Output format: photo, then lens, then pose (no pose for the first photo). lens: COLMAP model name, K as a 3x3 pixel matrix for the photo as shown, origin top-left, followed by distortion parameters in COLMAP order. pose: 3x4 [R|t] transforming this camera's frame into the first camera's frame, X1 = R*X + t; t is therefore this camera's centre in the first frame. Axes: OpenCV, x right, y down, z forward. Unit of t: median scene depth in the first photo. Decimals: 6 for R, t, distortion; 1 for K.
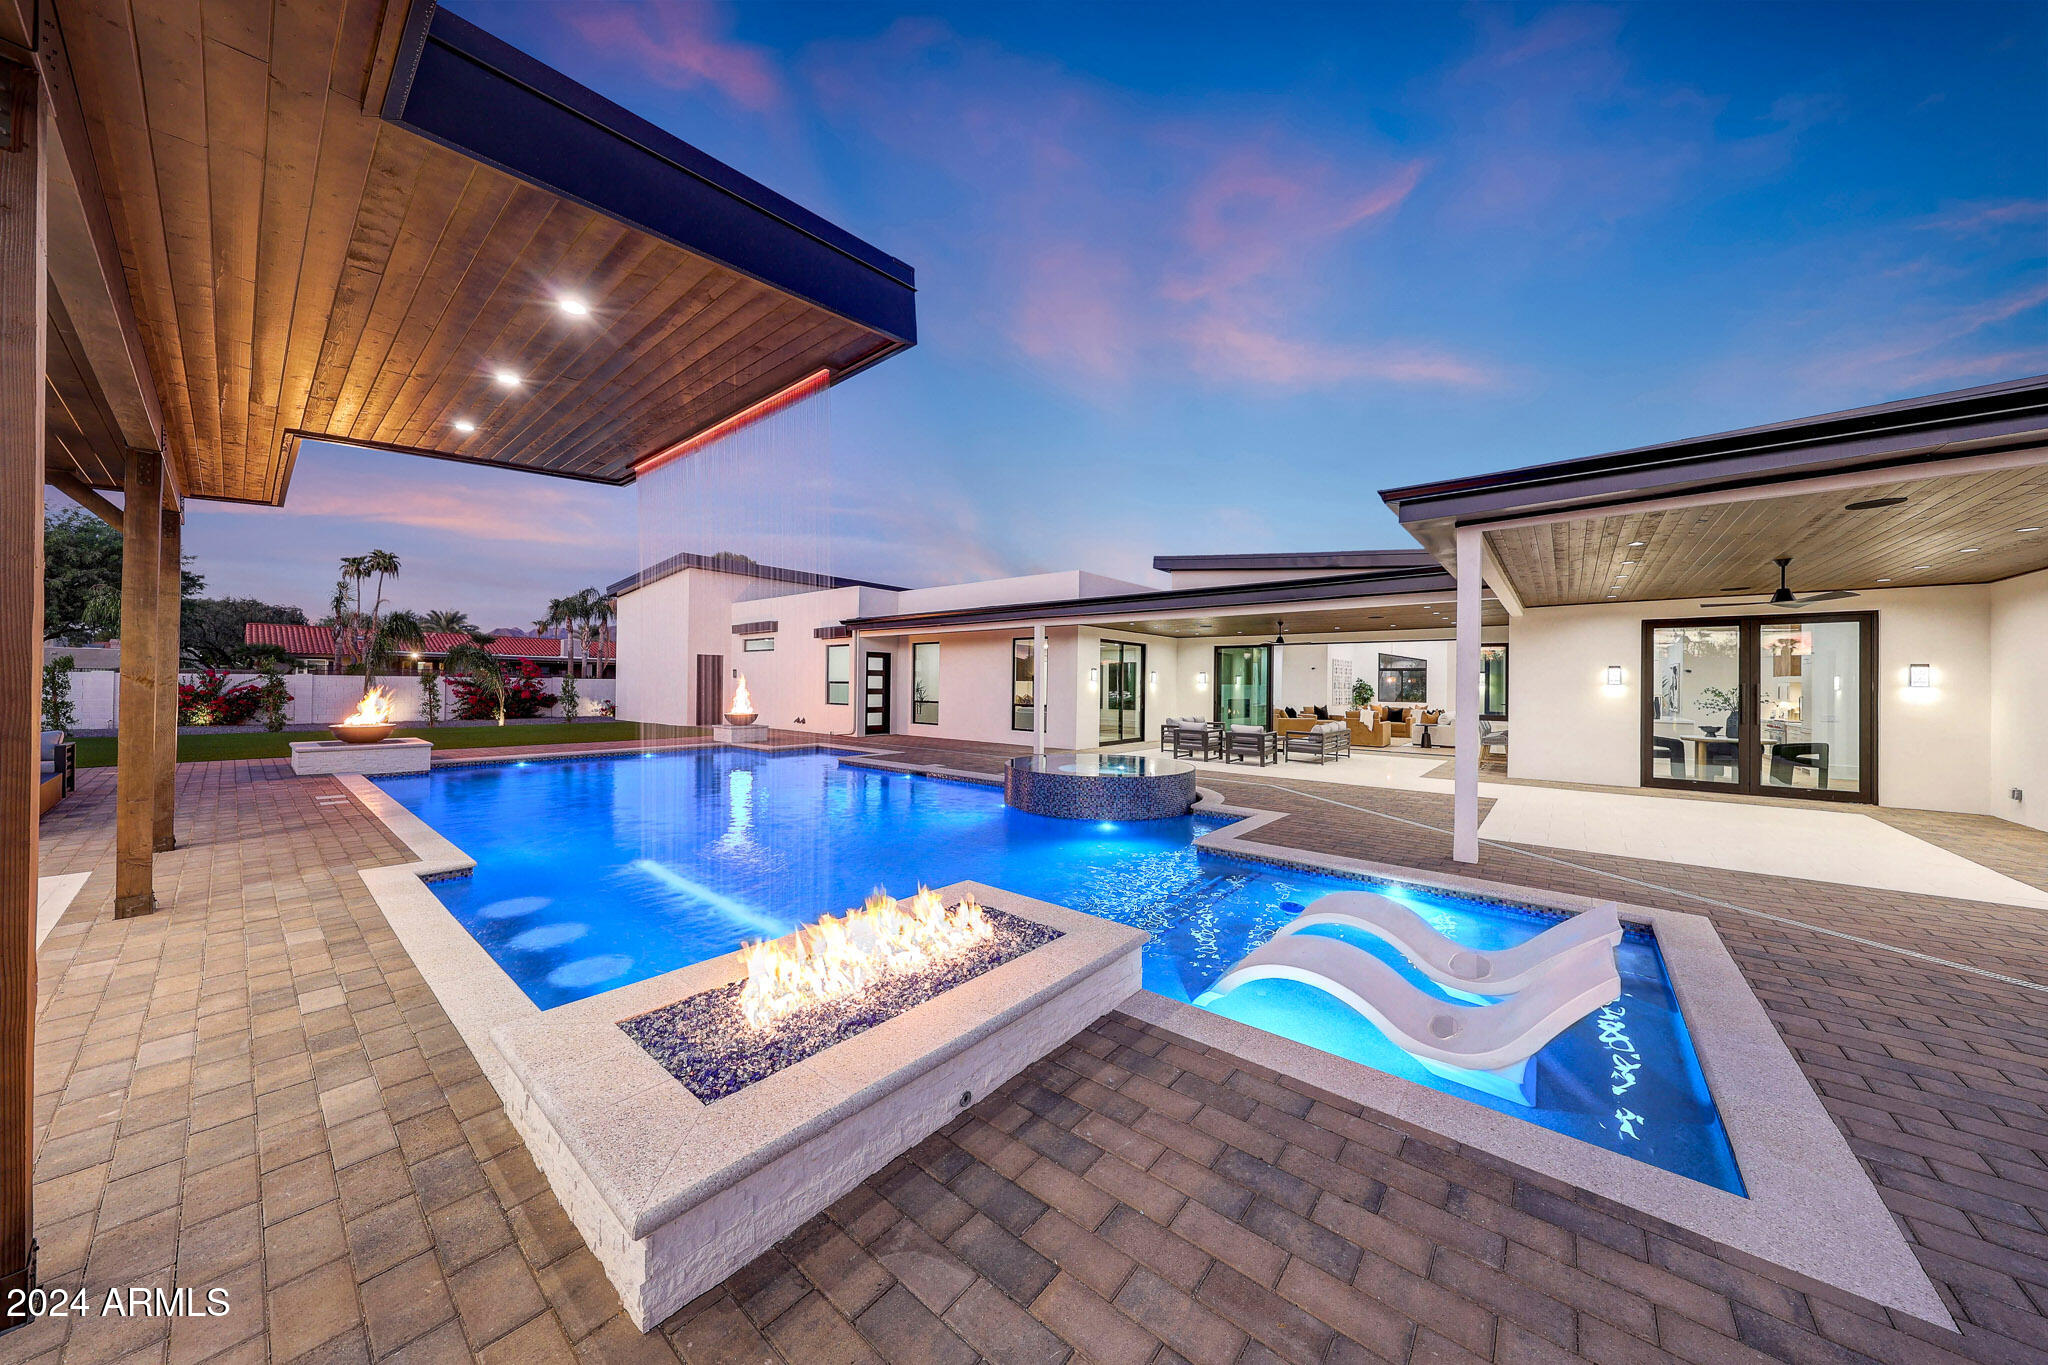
lens RADIAL K [[651.2, 0, 1031.6], [0, 651.2, 692.4], [0, 0, 1]] dist [0.001870, -0.000245]
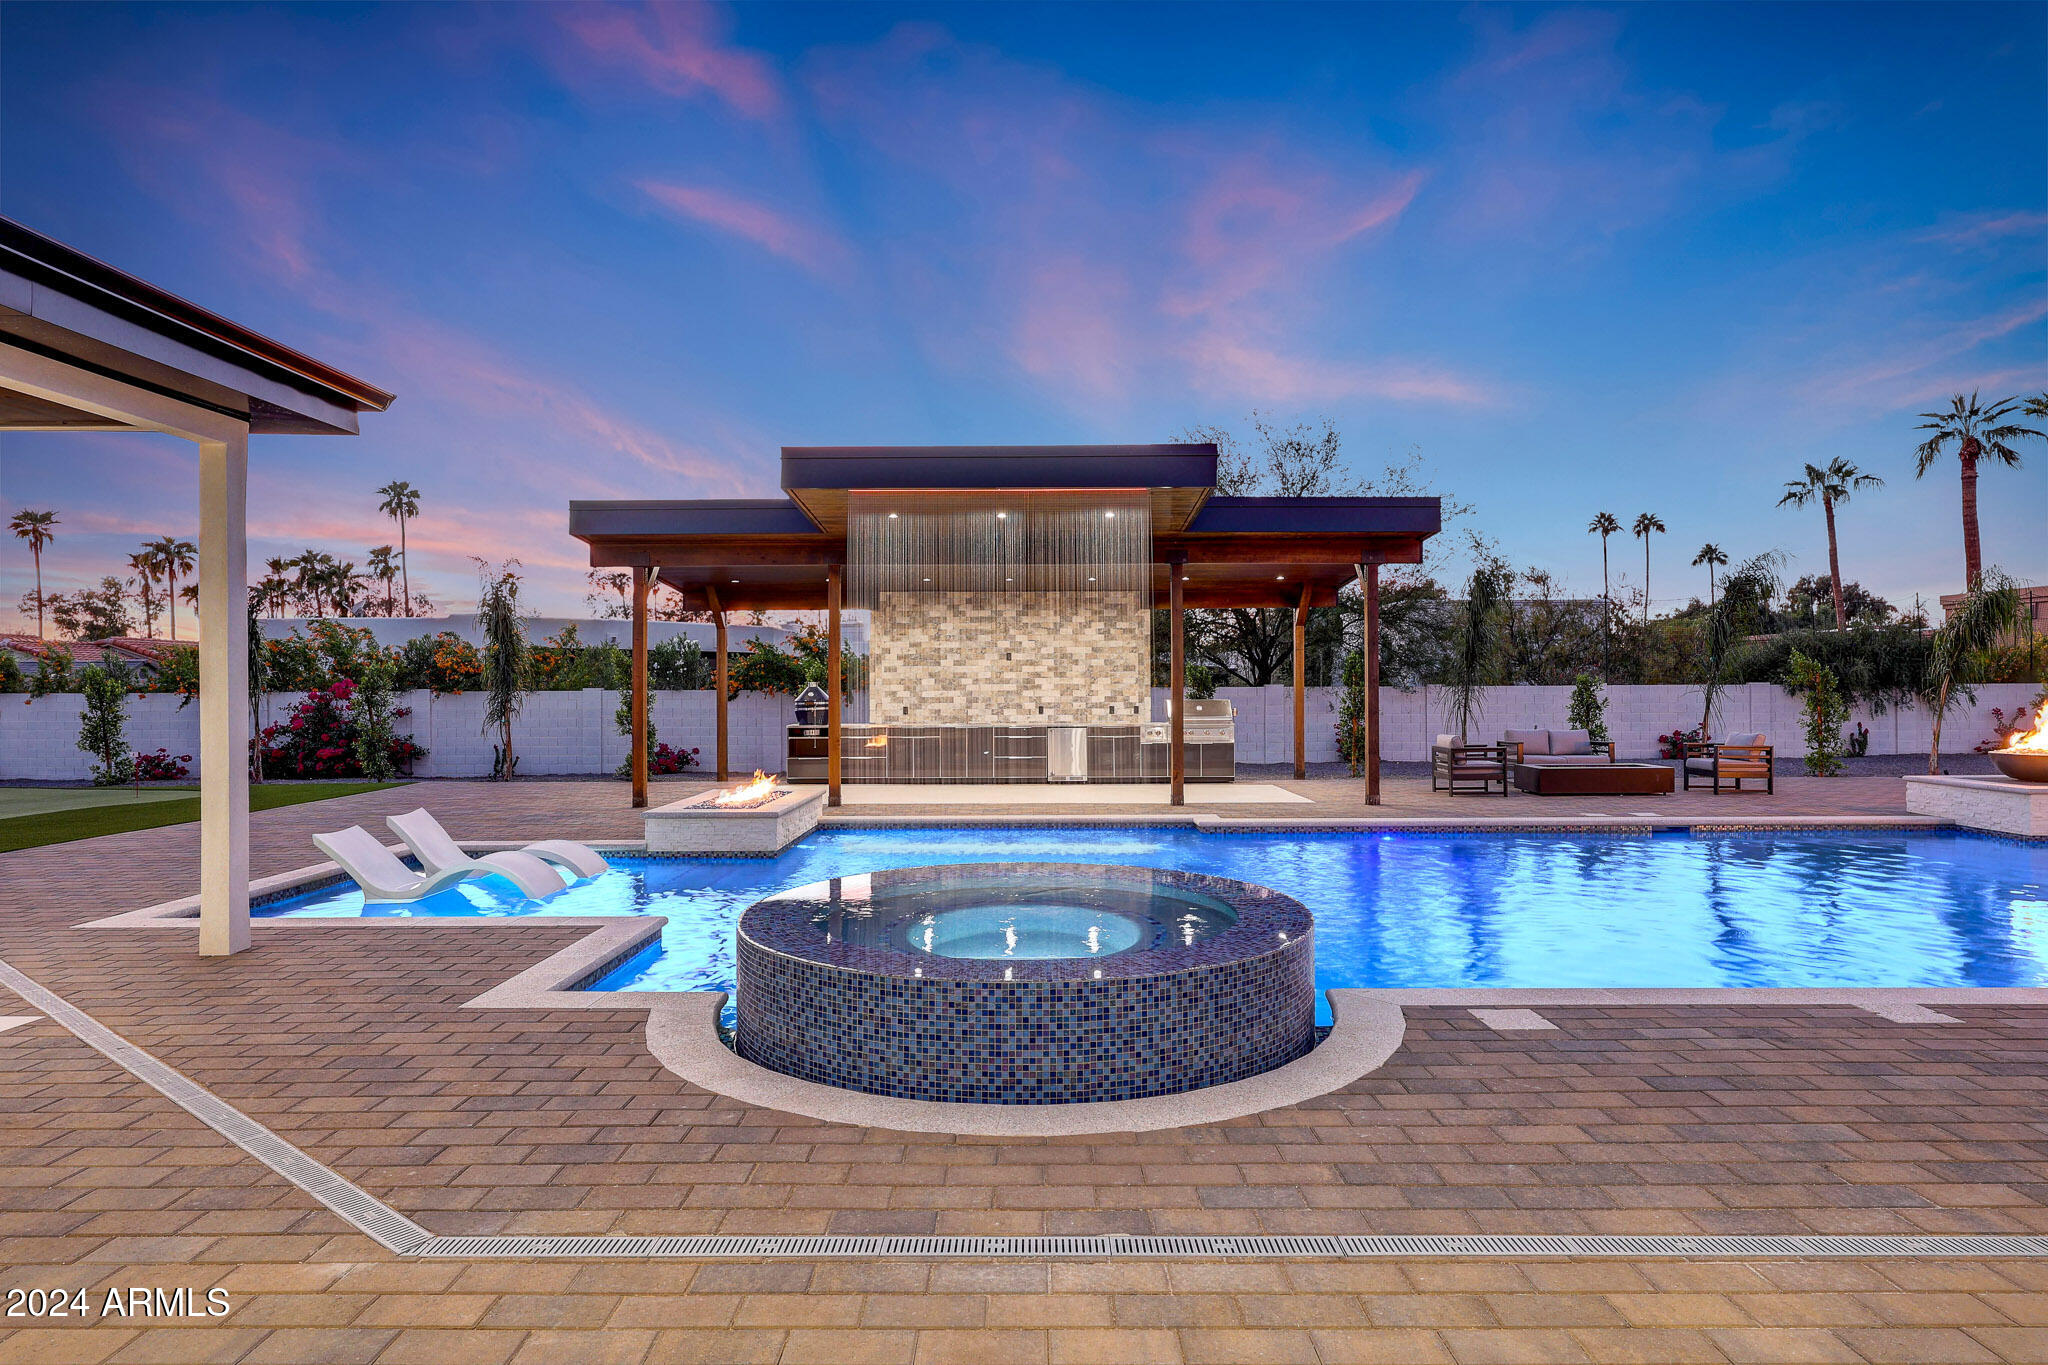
lens RADIAL K [[1126.5, 0, 1011.2], [0, 1126.5, 676.6], [0, 0, 1]] dist [0.000274, -0.001017]
pose [[-0.776253, -0.013544, -0.630275, 0.257455], [-0.011726, 0.999906, -0.007046, -0.001105], [0.630312, 0.001921, -0.776340, 0.766015]]
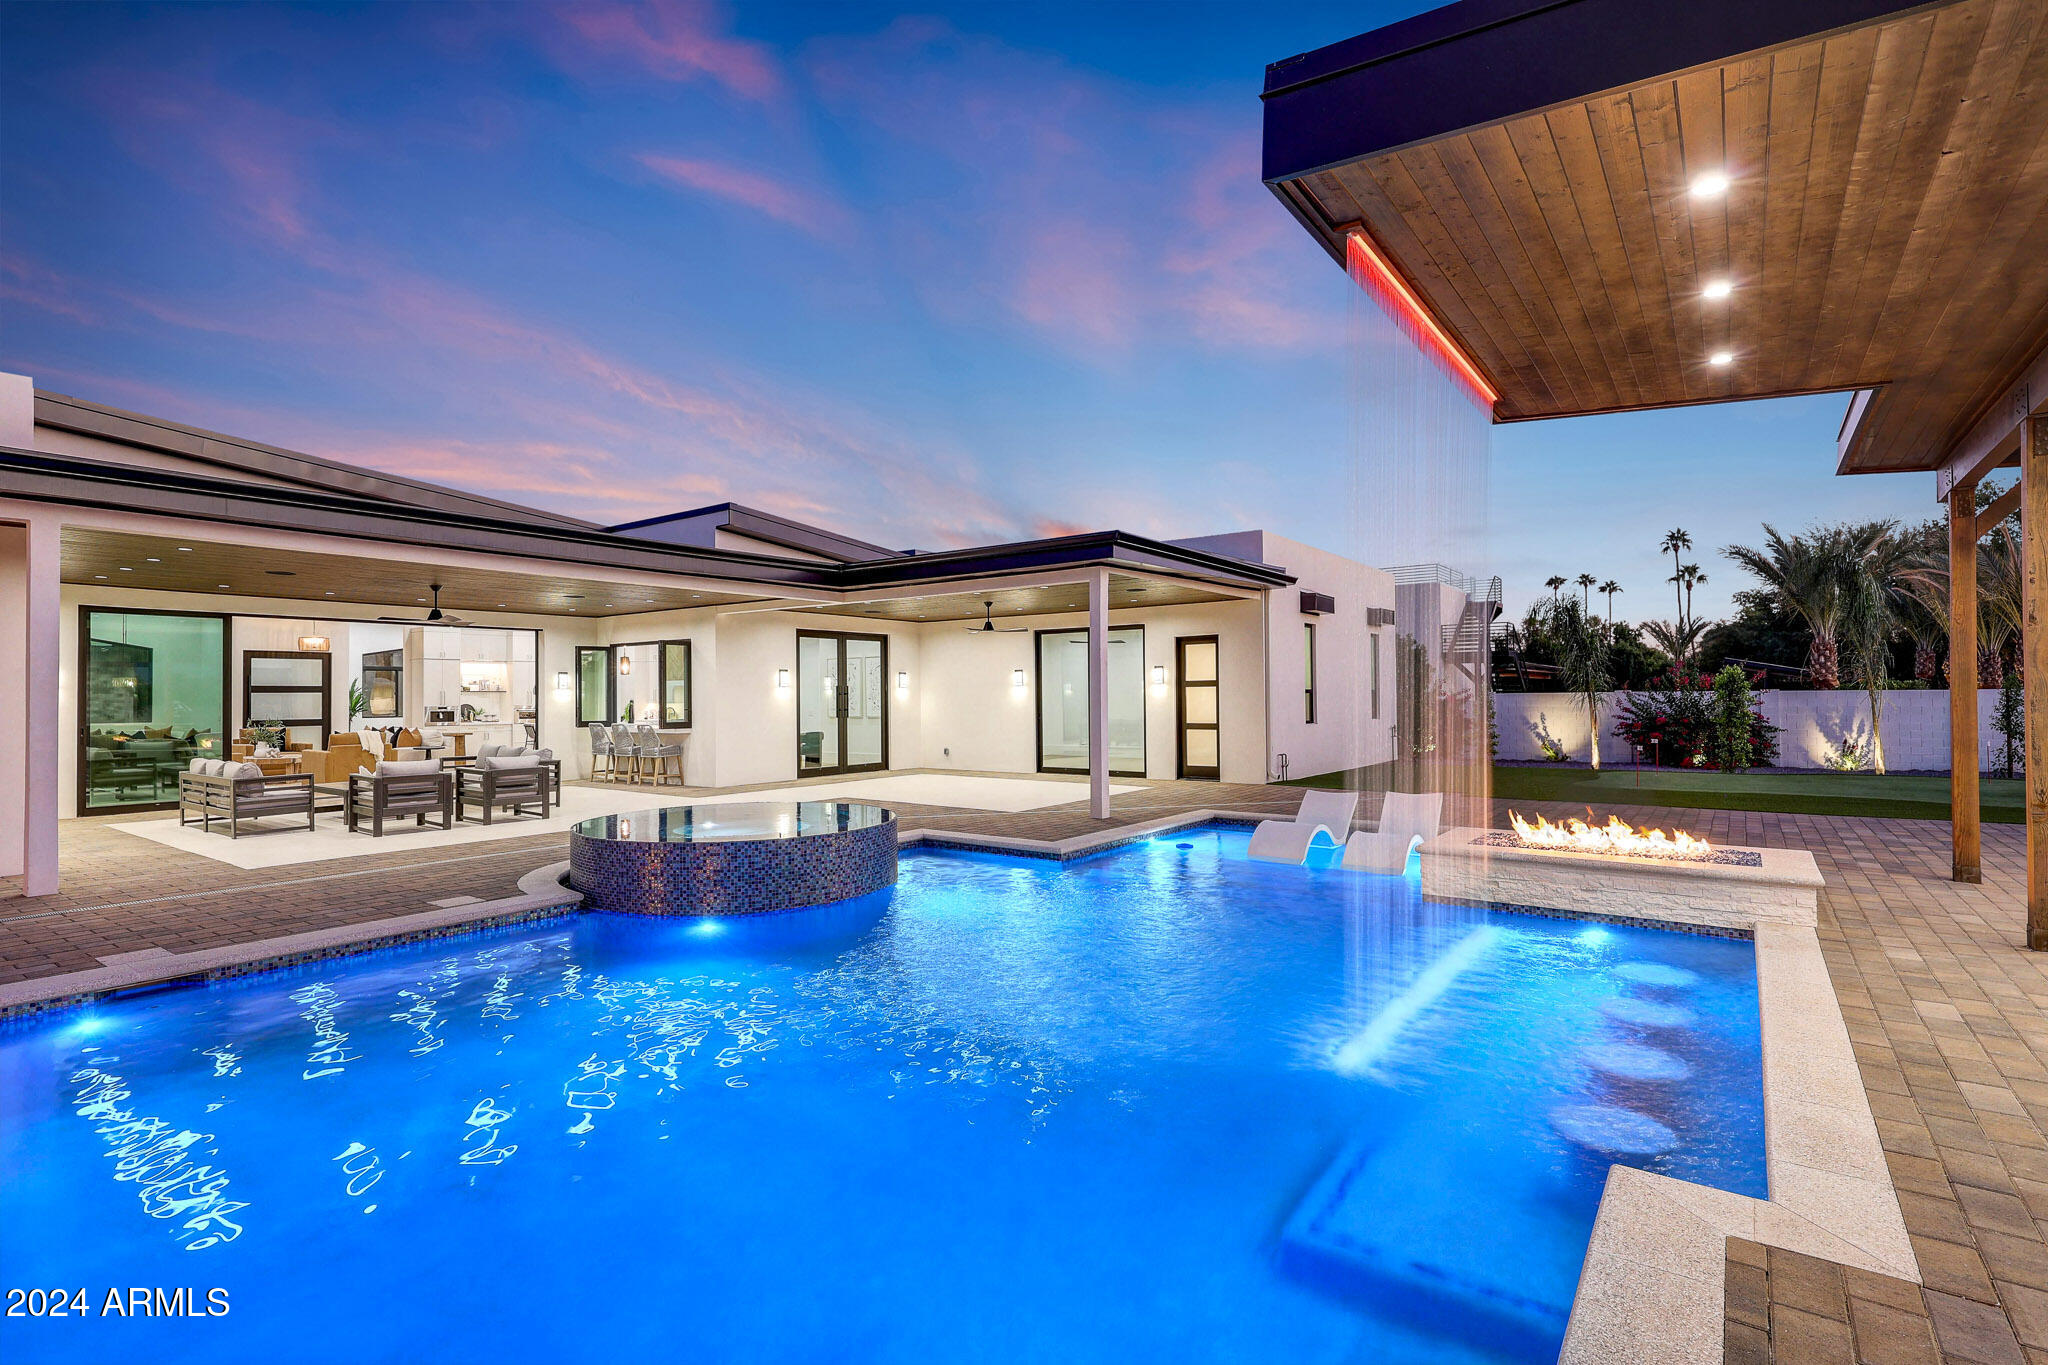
lens RADIAL K [[974.1, 0, 1020.5], [0, 974.1, 679.2], [0, 0, 1]] dist [0.001381, 0.000049]
pose [[-0.055810, 0.007136, 0.998416, -0.420271], [0.018302, 0.999814, -0.006123, -0.004149], [-0.998274, 0.017931, -0.055931, 0.414420]]
